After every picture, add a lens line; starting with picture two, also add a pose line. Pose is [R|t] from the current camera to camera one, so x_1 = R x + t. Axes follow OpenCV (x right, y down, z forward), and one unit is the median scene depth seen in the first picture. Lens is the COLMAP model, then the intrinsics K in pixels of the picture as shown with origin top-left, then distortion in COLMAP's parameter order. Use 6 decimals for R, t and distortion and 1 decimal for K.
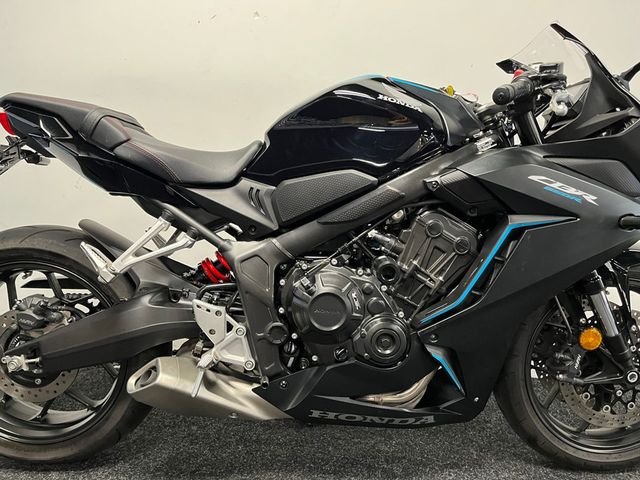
lens RADIAL K [[485.3, 0, 320.0], [0, 485.3, 240.0], [0, 0, 1]] dist [0.074427, -0.095772]
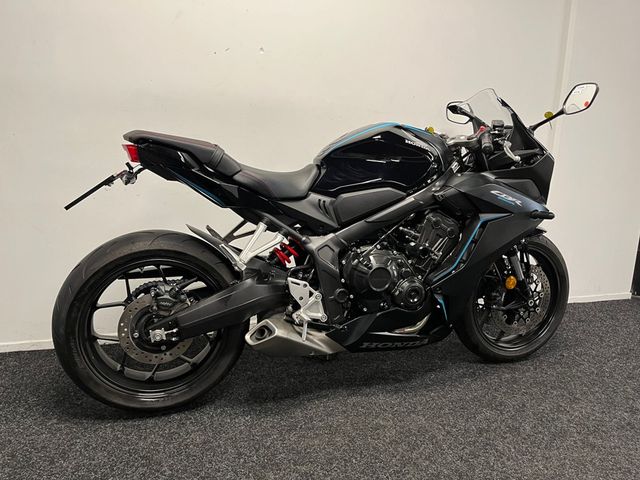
lens RADIAL K [[485.3, 0, 320.0], [0, 485.3, 240.0], [0, 0, 1]] dist [0.074427, -0.095772]
pose [[0.951166, -0.055042, 0.303732, -0.598239], [0.033395, 0.996547, 0.076014, -0.098244], [-0.306868, -0.062159, 0.949720, -0.402084]]
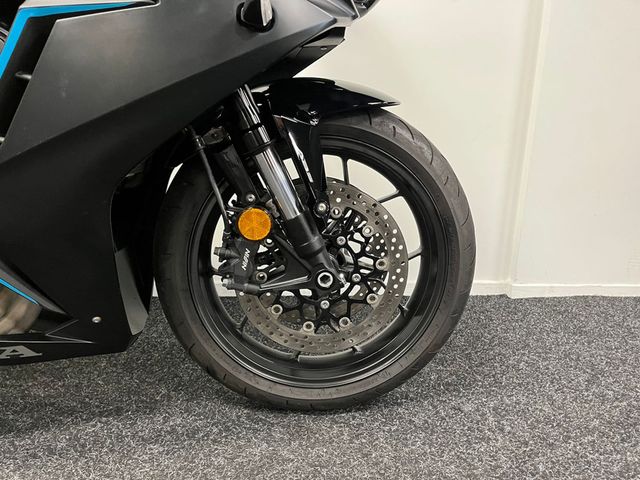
lens RADIAL K [[502.3, 0, 320.0], [0, 502.3, 240.0], [0, 0, 1]] dist [0.043554, -0.000235]
pose [[0.998788, -0.019535, 0.045170, 0.628007], [0.013781, 0.992142, 0.124355, 0.144245], [-0.047244, -0.123582, 0.991209, 0.332053]]
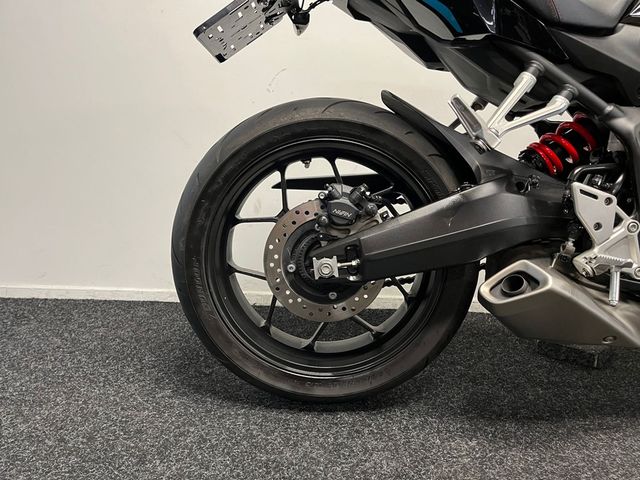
lens RADIAL K [[485.3, 0, 320.0], [0, 485.3, 240.0], [0, 0, 1]] dist [0.074427, -0.095772]
pose [[0.999917, 0.007473, -0.010500, -0.629933], [-0.007044, 0.999162, 0.040320, 0.179680], [0.010793, -0.040243, 0.999132, 0.243445]]
